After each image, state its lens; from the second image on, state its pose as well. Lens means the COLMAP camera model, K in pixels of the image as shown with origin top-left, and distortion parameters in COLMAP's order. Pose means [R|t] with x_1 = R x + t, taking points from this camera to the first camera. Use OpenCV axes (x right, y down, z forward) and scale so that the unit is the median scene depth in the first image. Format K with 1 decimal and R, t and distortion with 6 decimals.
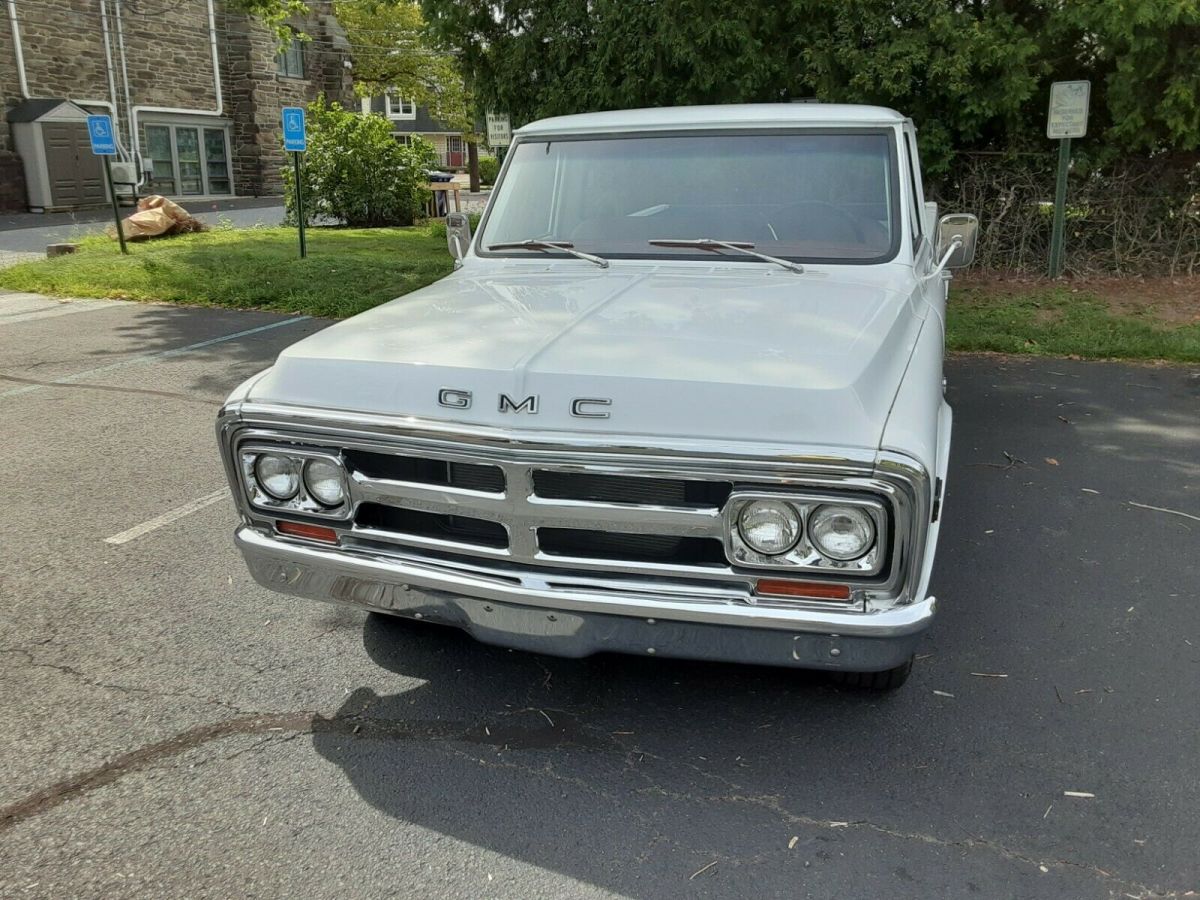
lens RADIAL K [[967.9, 0, 593.4], [0, 967.9, 455.5], [0, 0, 1]] dist [0.101369, -0.134959]
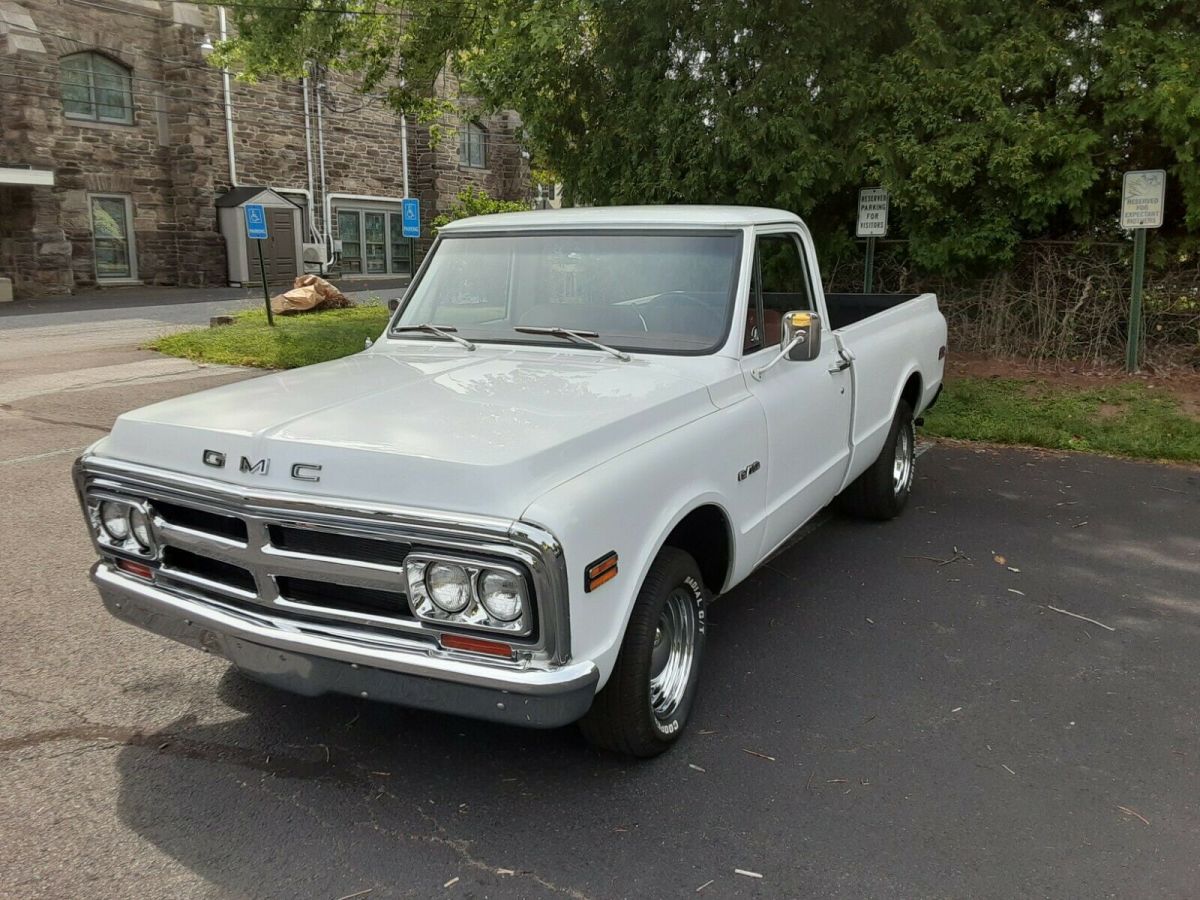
lens RADIAL K [[978.8, 0, 618.7], [0, 978.8, 454.3], [0, 0, 1]] dist [0.154686, -0.252153]
pose [[0.981244, 0.045943, -0.187216, 0.172689], [-0.060610, 0.995460, -0.073390, -0.001768], [0.182994, 0.083360, 0.979573, -0.025079]]
